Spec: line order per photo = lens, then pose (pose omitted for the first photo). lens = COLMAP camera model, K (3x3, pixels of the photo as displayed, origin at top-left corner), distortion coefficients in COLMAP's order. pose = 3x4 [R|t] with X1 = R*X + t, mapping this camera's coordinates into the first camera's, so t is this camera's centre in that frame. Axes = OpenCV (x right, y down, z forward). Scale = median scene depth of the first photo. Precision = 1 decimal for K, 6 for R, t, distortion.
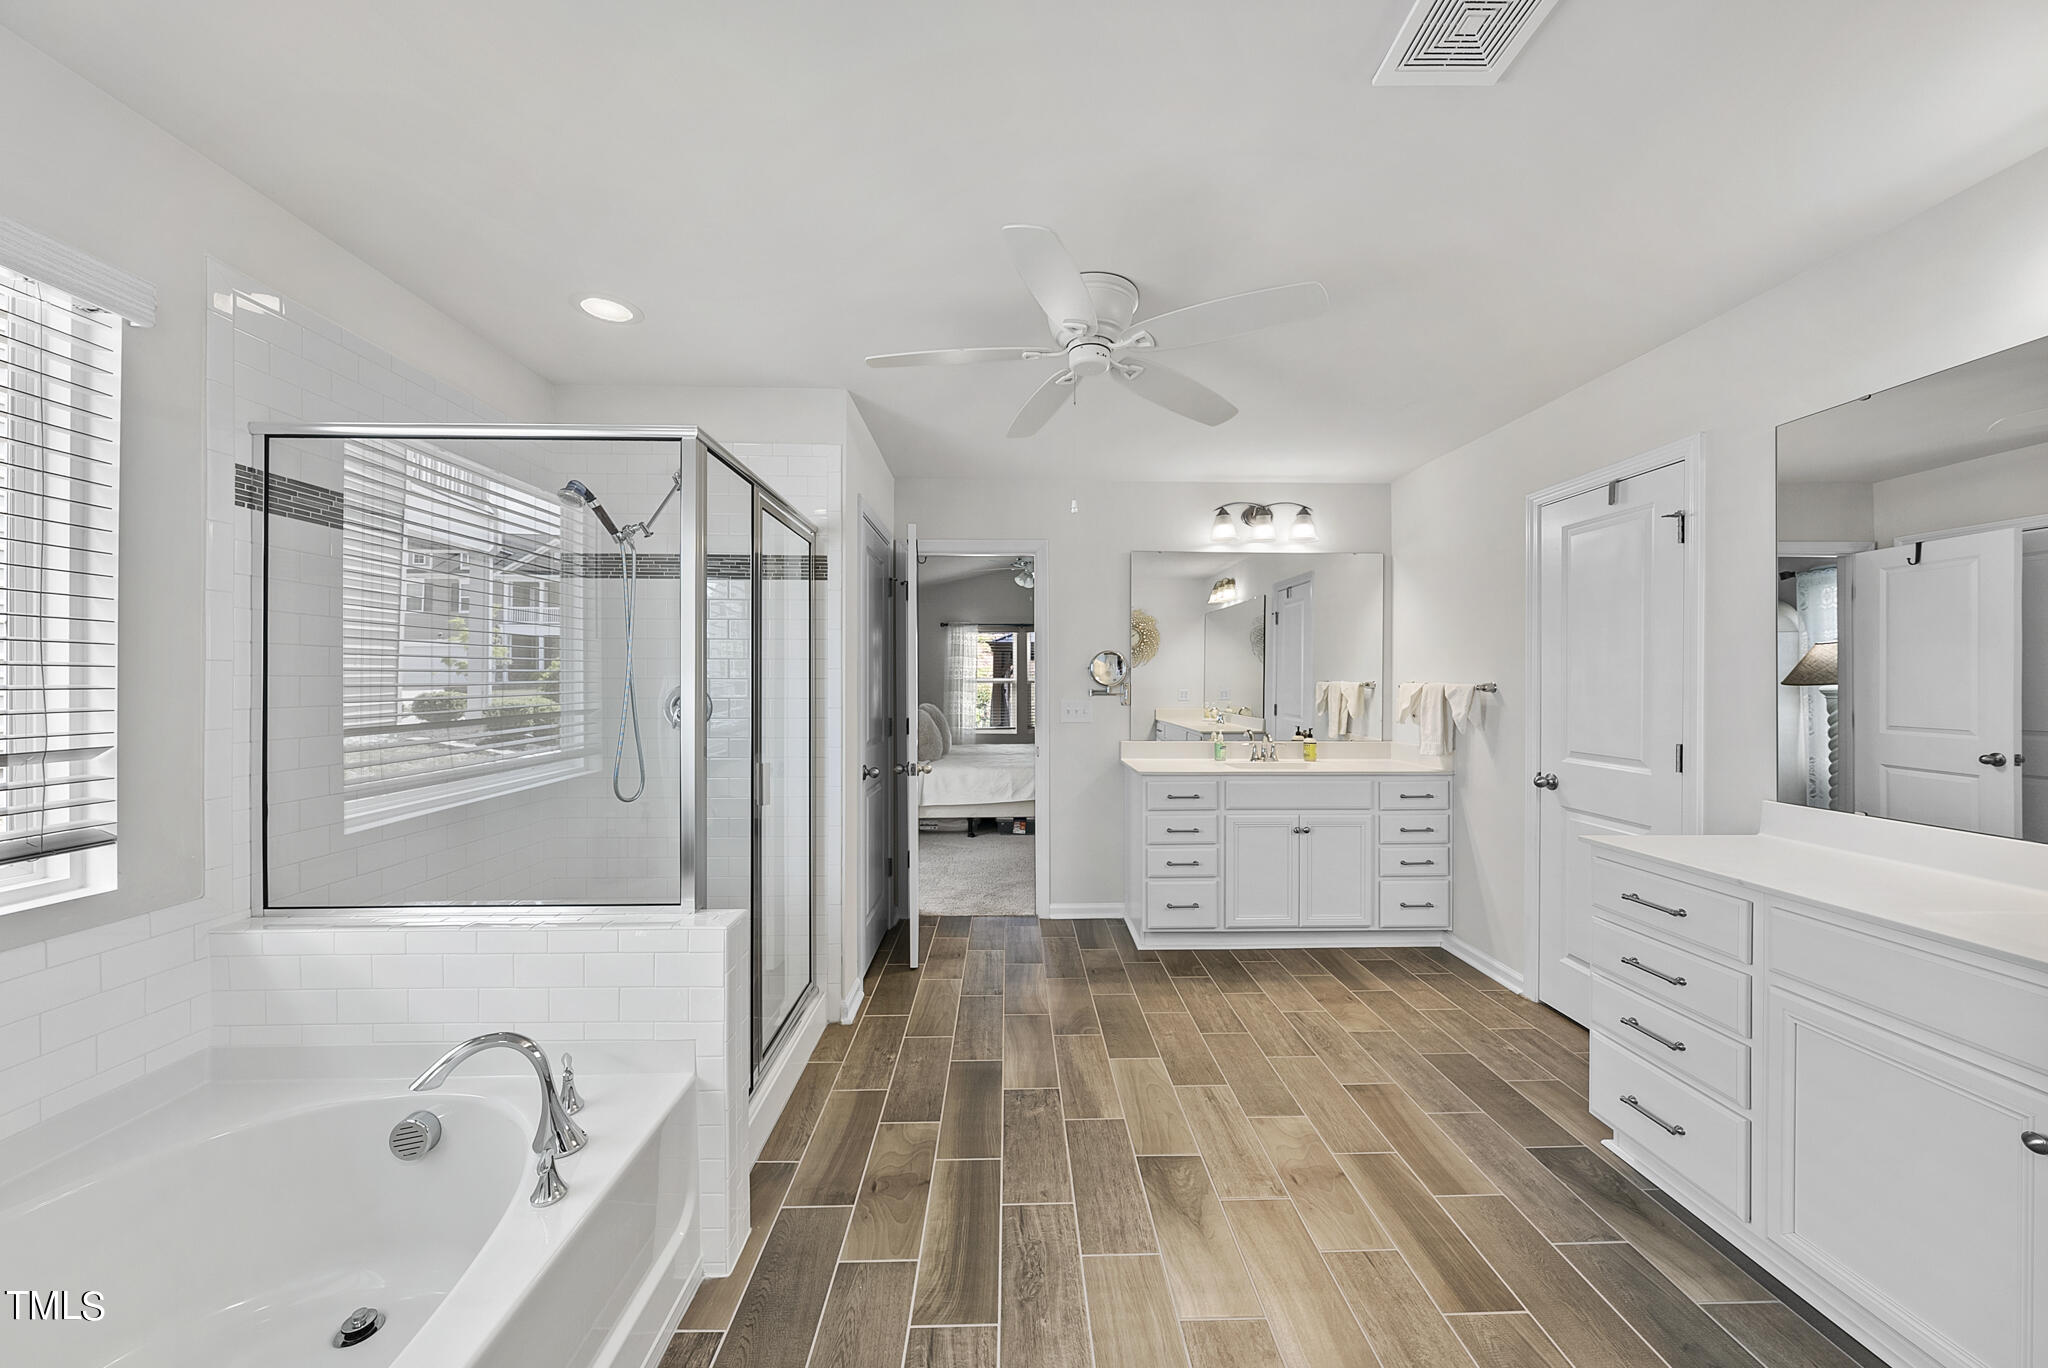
lens RADIAL K [[782.7, 0, 1028.6], [0, 782.7, 680.8], [0, 0, 1]] dist [-0.003654, -0.000139]
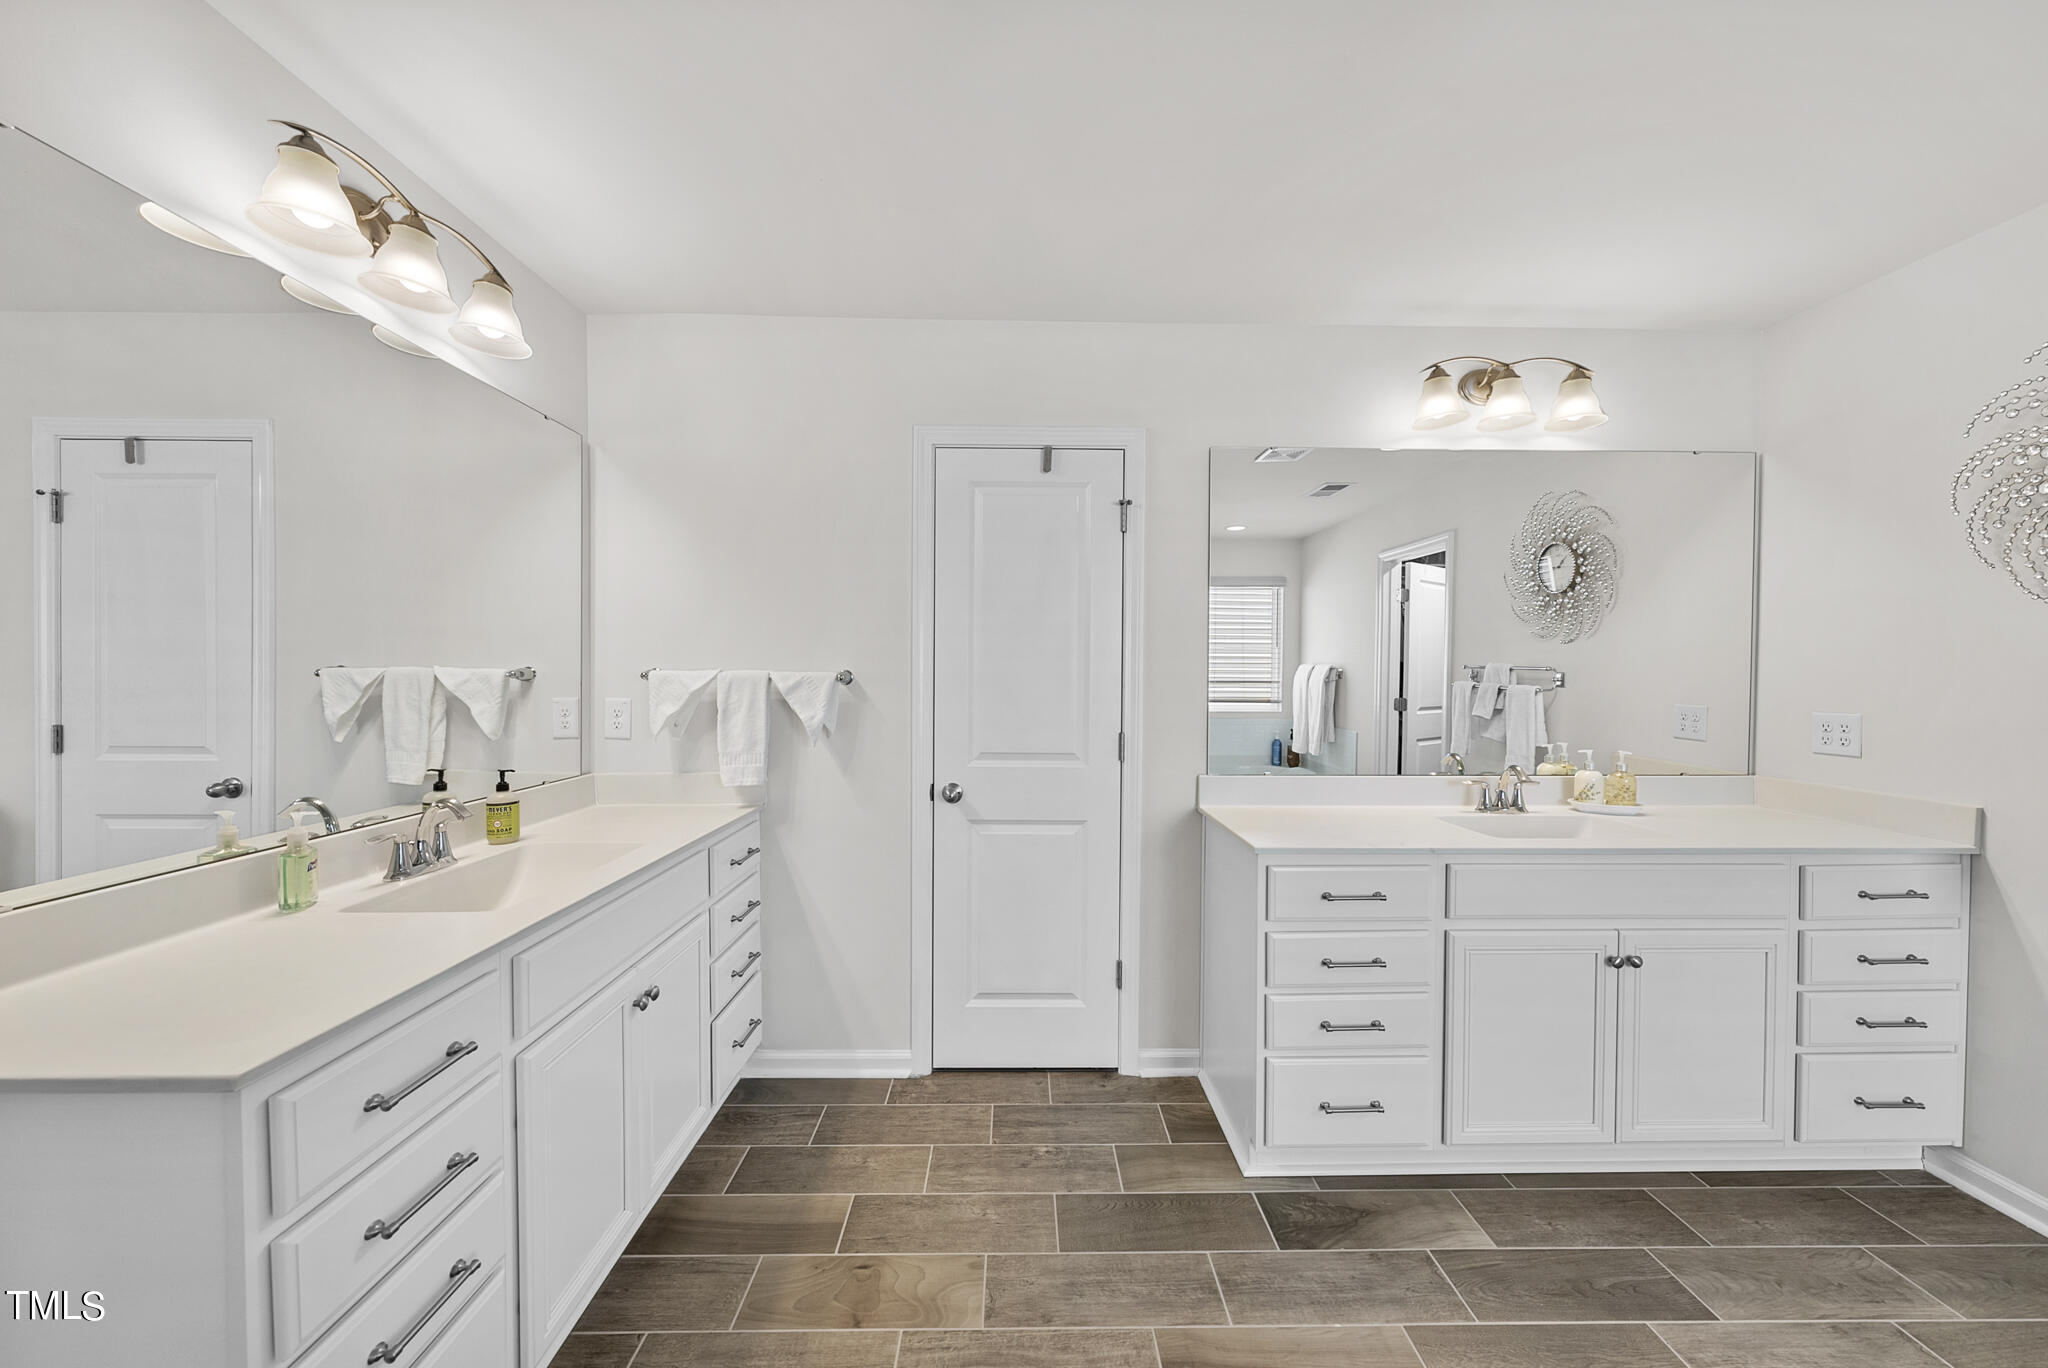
lens RADIAL K [[709.6, 0, 1026.1], [0, 709.6, 680.7], [0, 0, 1]] dist [-0.001080, 0.000227]
pose [[0.002644, -0.017469, 0.999844, -0.063904], [-0.008422, 0.999812, 0.017491, -0.000990], [-0.999961, -0.008467, 0.002496, 0.909932]]
